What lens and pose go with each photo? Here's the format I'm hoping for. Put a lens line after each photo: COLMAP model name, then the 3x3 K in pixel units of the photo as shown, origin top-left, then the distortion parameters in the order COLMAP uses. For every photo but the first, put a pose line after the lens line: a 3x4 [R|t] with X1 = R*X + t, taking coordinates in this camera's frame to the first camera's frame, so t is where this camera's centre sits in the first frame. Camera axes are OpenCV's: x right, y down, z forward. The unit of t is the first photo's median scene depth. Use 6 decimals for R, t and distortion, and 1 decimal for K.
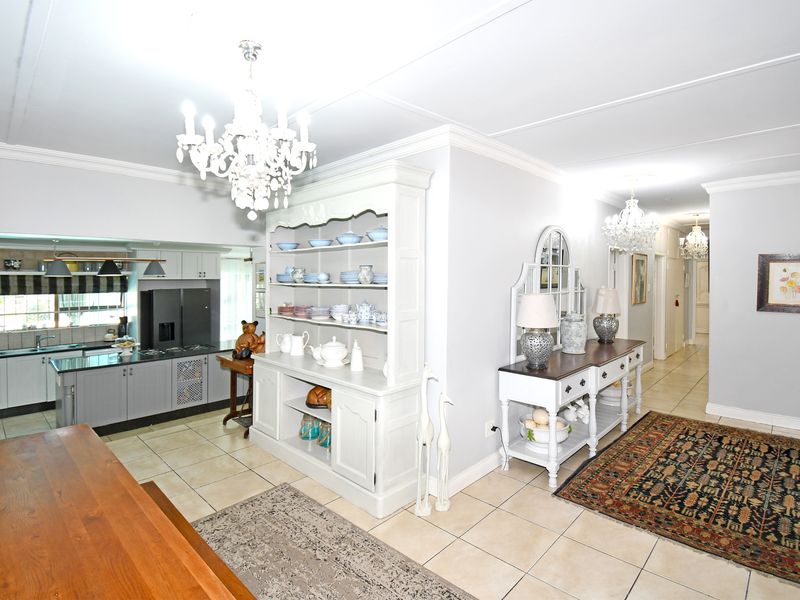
lens RADIAL K [[413.3, 0, 358.6], [0, 413.3, 286.5], [0, 0, 1]] dist [0.000191, -0.008376]
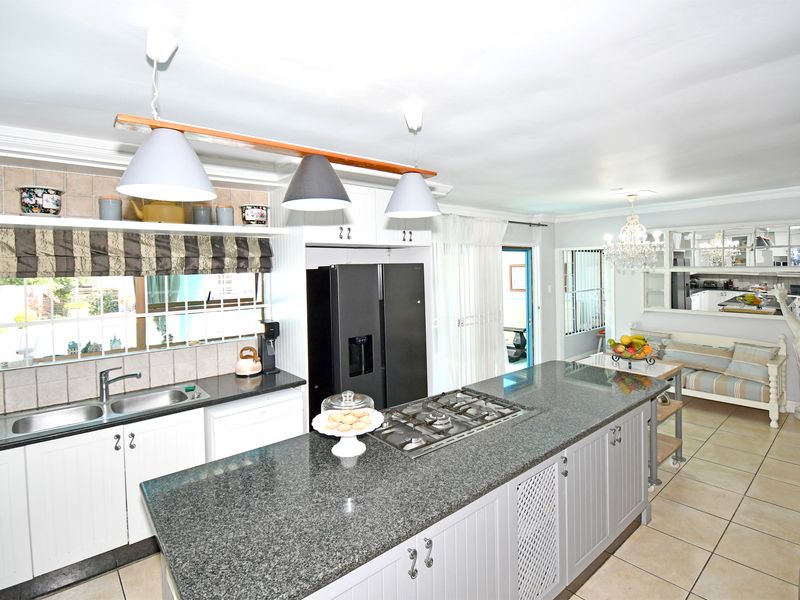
lens RADIAL K [[413.3, 0, 374.5], [0, 413.3, 273.3], [0, 0, 1]] dist [0.000191, -0.008376]
pose [[0.996815, -0.002207, -0.079714, -0.430069], [0.003018, 0.999945, 0.010054, 0.012114], [0.079687, -0.010263, 0.996767, 0.553476]]
